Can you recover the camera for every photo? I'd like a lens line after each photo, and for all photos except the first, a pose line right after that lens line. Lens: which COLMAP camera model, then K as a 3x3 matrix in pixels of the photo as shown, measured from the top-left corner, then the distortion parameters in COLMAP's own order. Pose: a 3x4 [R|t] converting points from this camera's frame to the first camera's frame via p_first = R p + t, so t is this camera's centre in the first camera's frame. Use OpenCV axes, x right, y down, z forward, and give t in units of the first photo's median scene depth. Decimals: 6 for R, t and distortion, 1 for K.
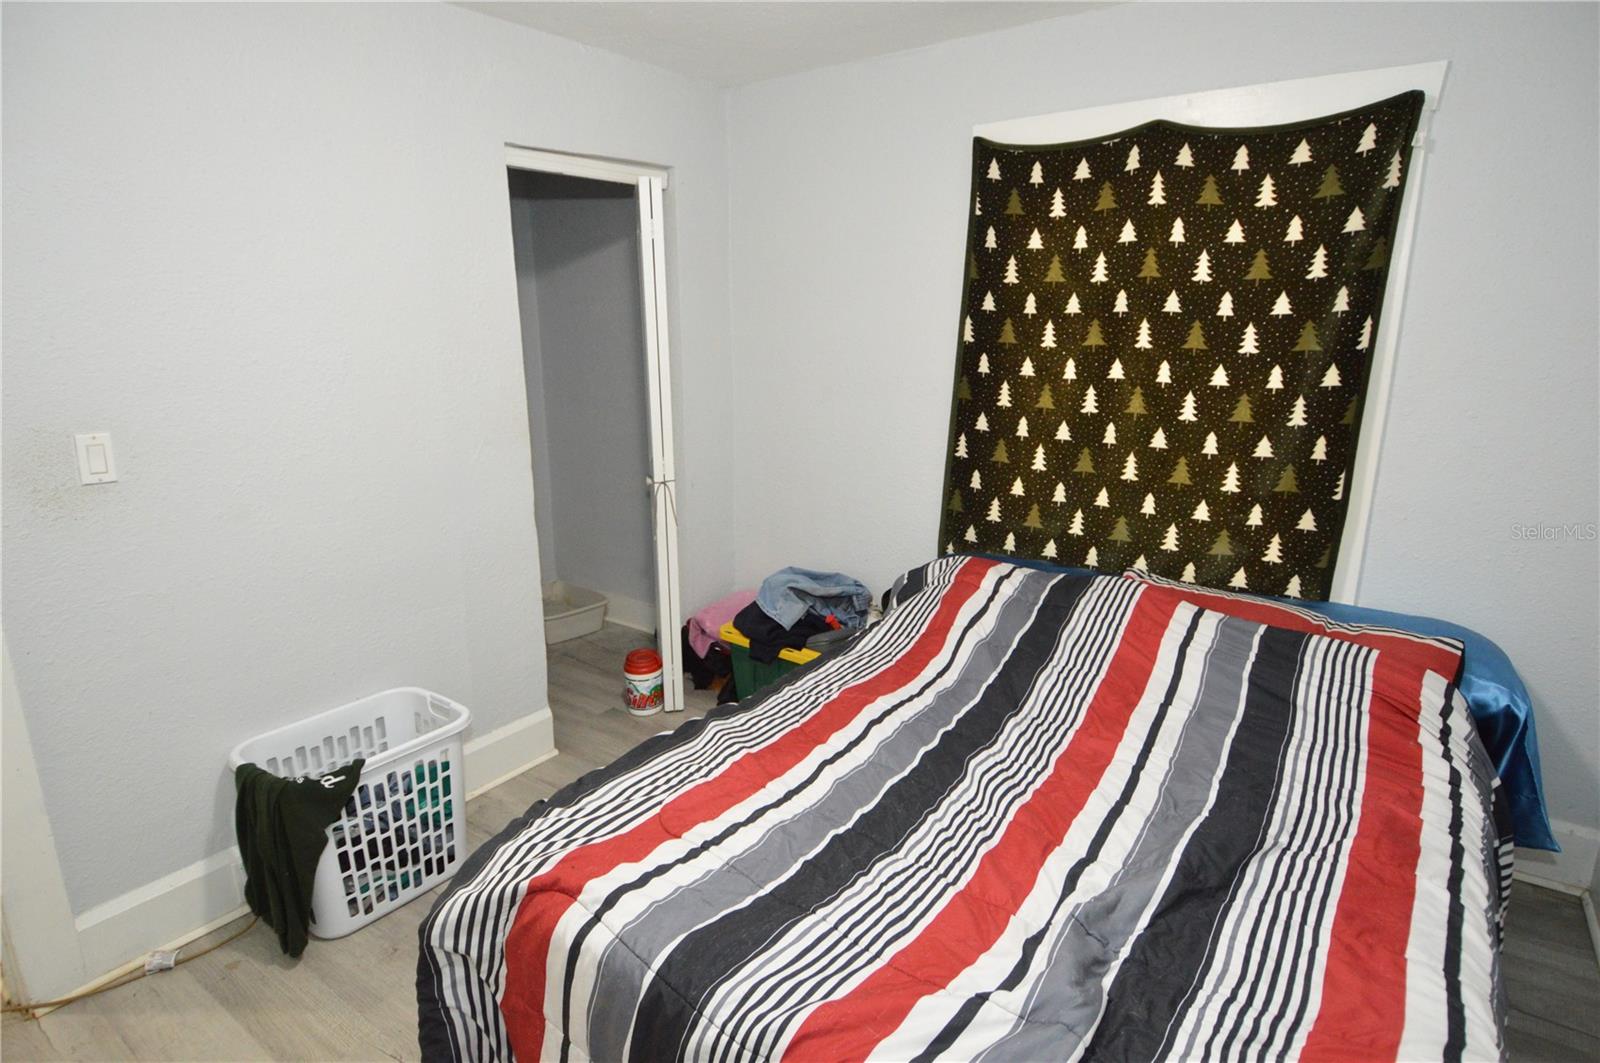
lens RADIAL K [[847.0, 0, 801.6], [0, 847.0, 523.1], [0, 0, 1]] dist [0.030624, -0.038582]
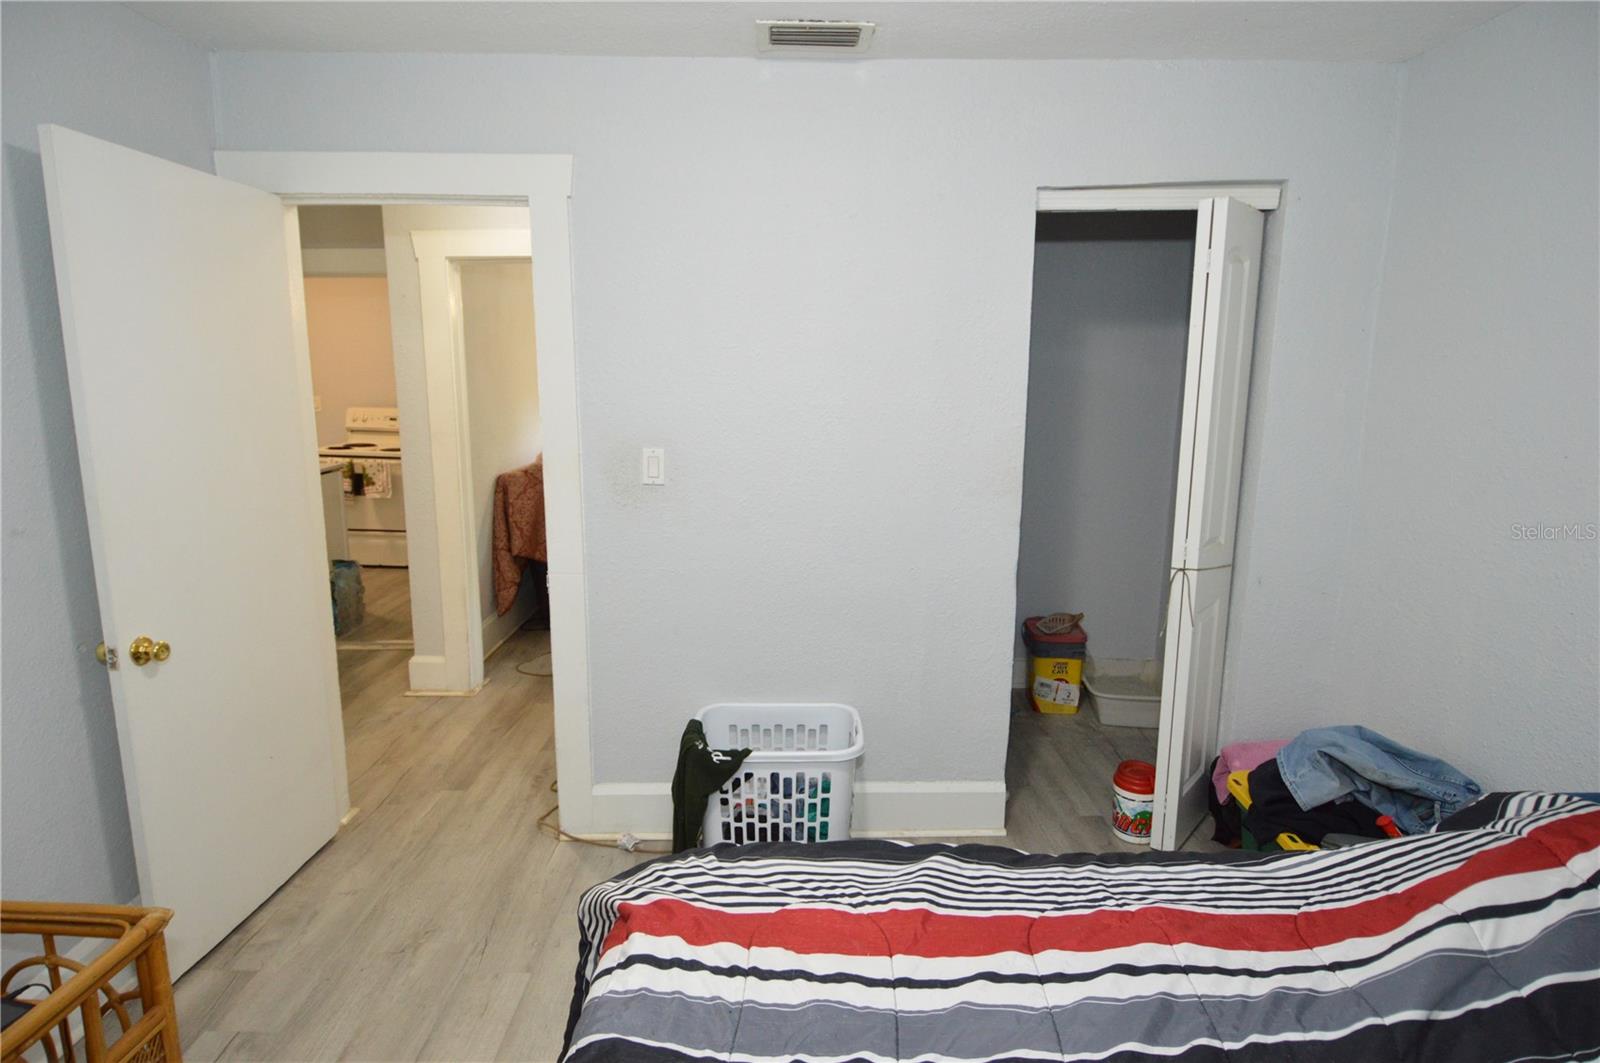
lens RADIAL K [[847.0, 0, 801.6], [0, 847.0, 523.1], [0, 0, 1]] dist [0.030624, -0.038582]
pose [[0.595895, 0.149266, -0.789068, 0.303437], [-0.193533, 0.980307, 0.039288, -0.063261], [0.779393, 0.129299, 0.613048, 0.257556]]
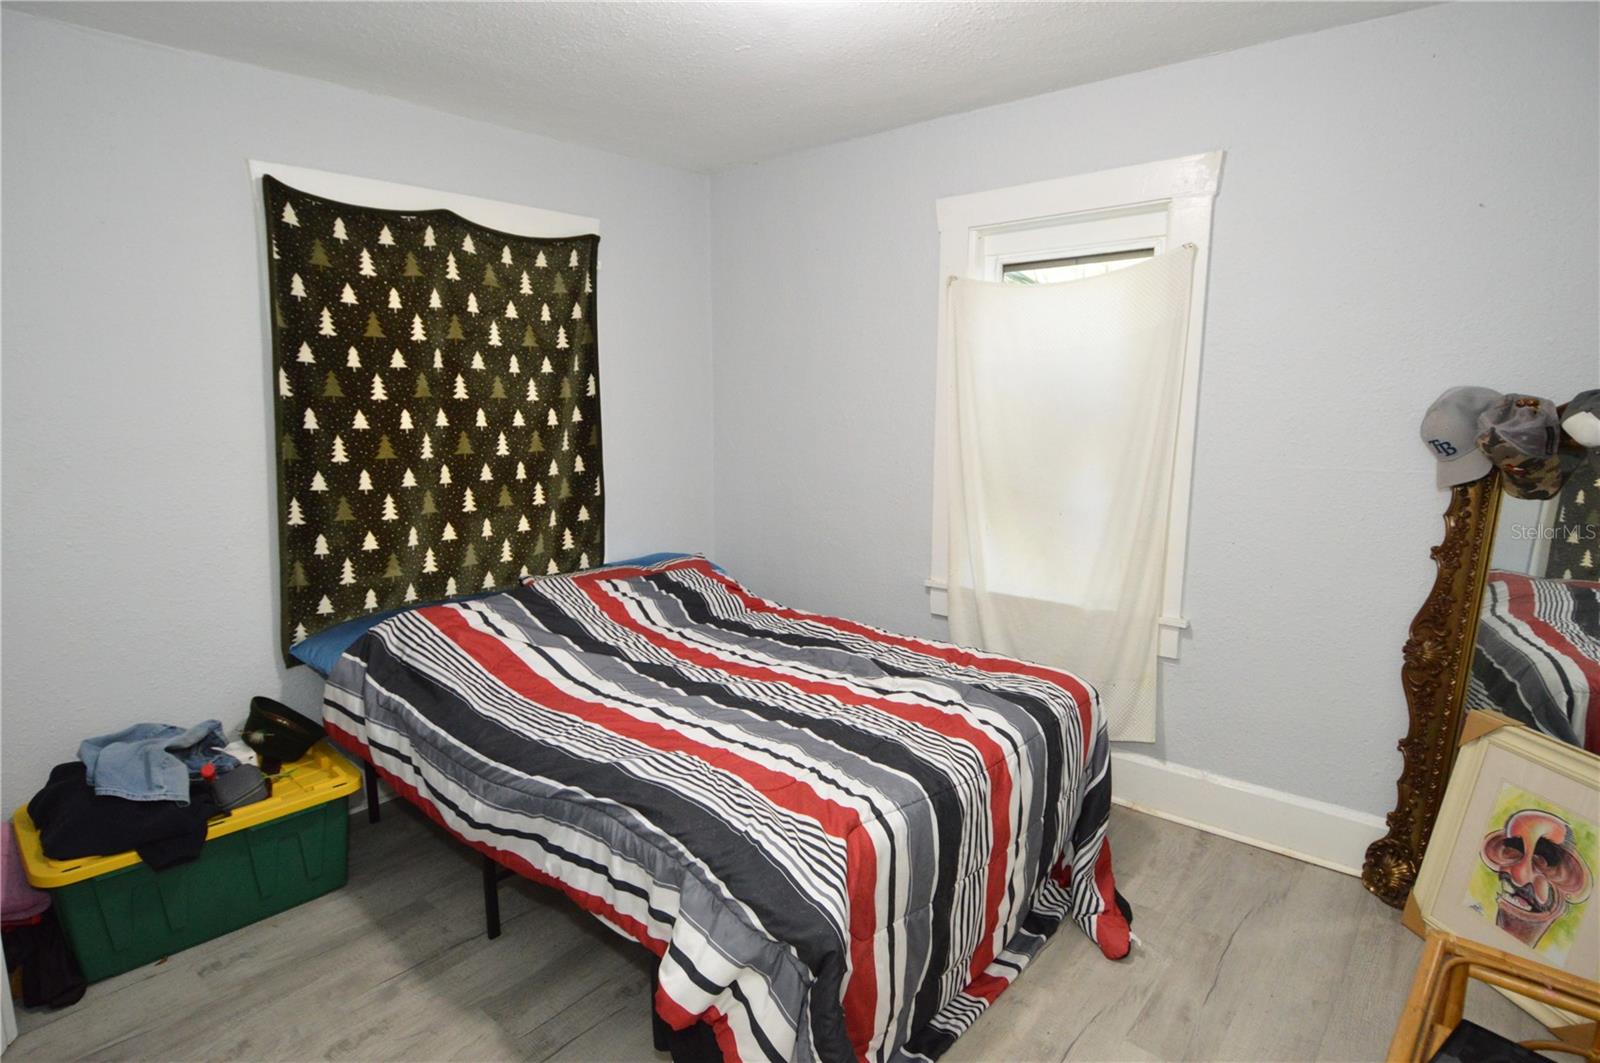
lens RADIAL K [[871.8, 0, 800.0], [0, 871.8, 531.5], [0, 0, 1]] dist [0.034323, -0.043035]
pose [[0.076640, -0.164835, 0.983339, -0.778382], [0.230312, 0.962494, 0.143391, -0.094103], [-0.970094, 0.215486, 0.111729, 0.447977]]
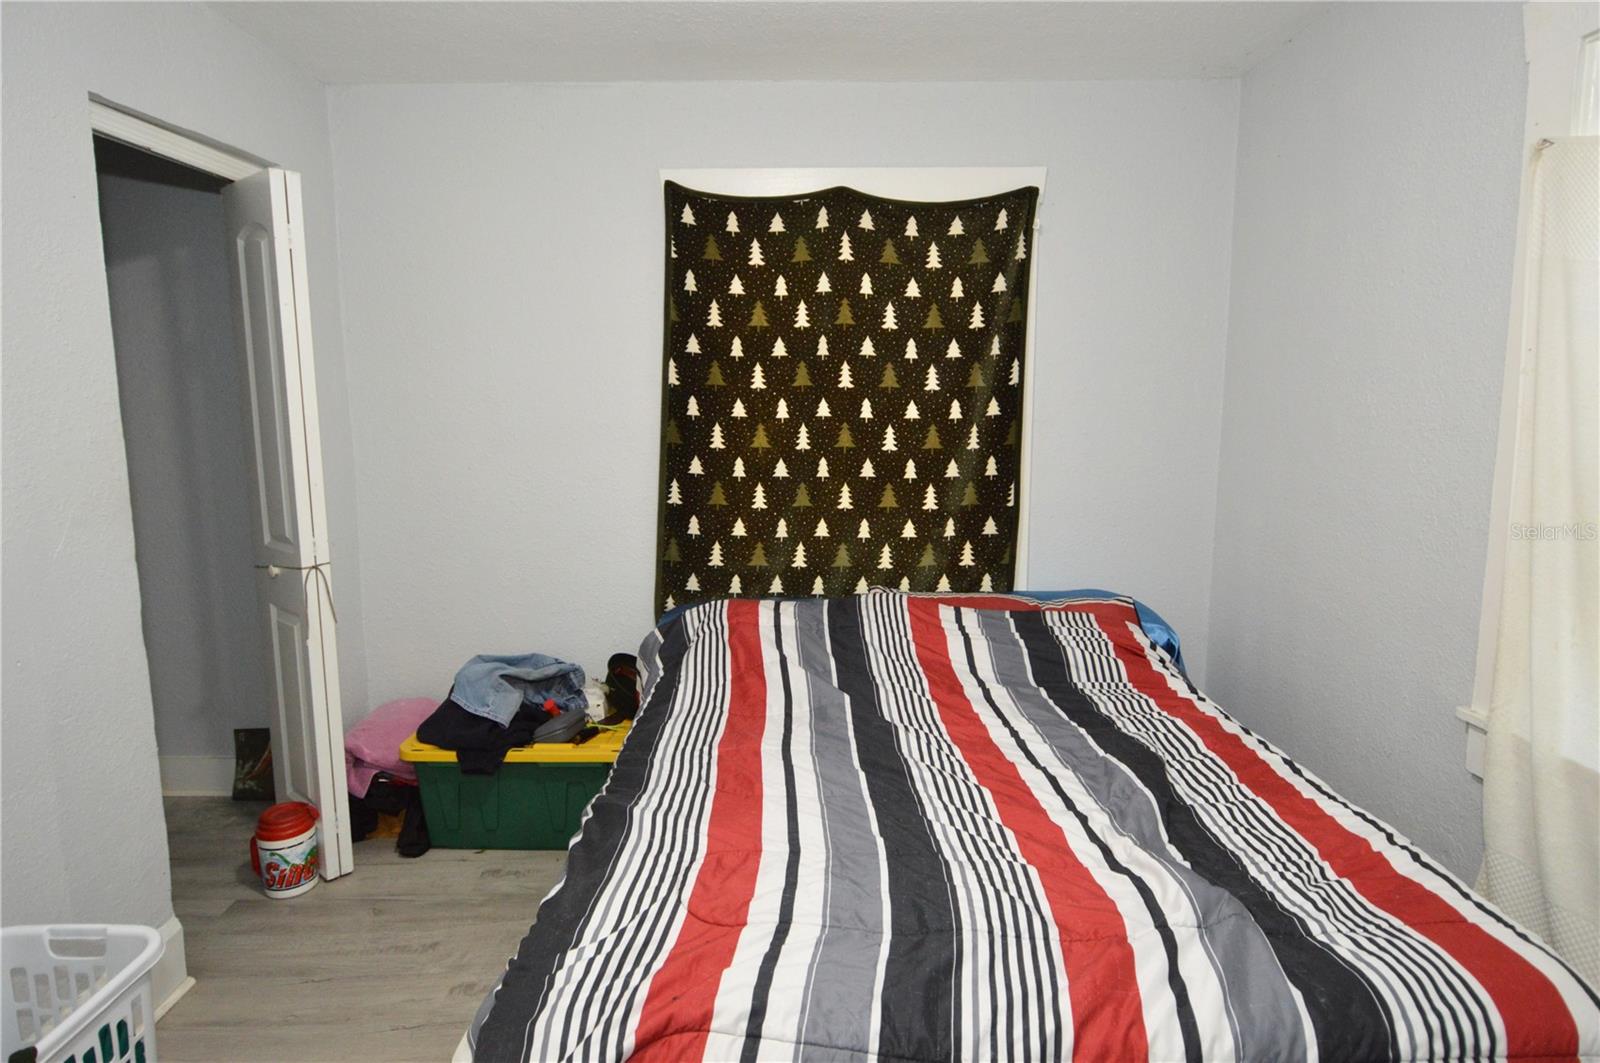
lens RADIAL K [[895.4, 0, 799.4], [0, 895.4, 524.4], [0, 0, 1]] dist [0.034729, -0.047411]
pose [[0.804574, -0.083562, 0.587943, -0.339569], [0.142707, 0.988245, -0.054833, 0.023349], [-0.576450, 0.128021, 0.807041, 0.123331]]
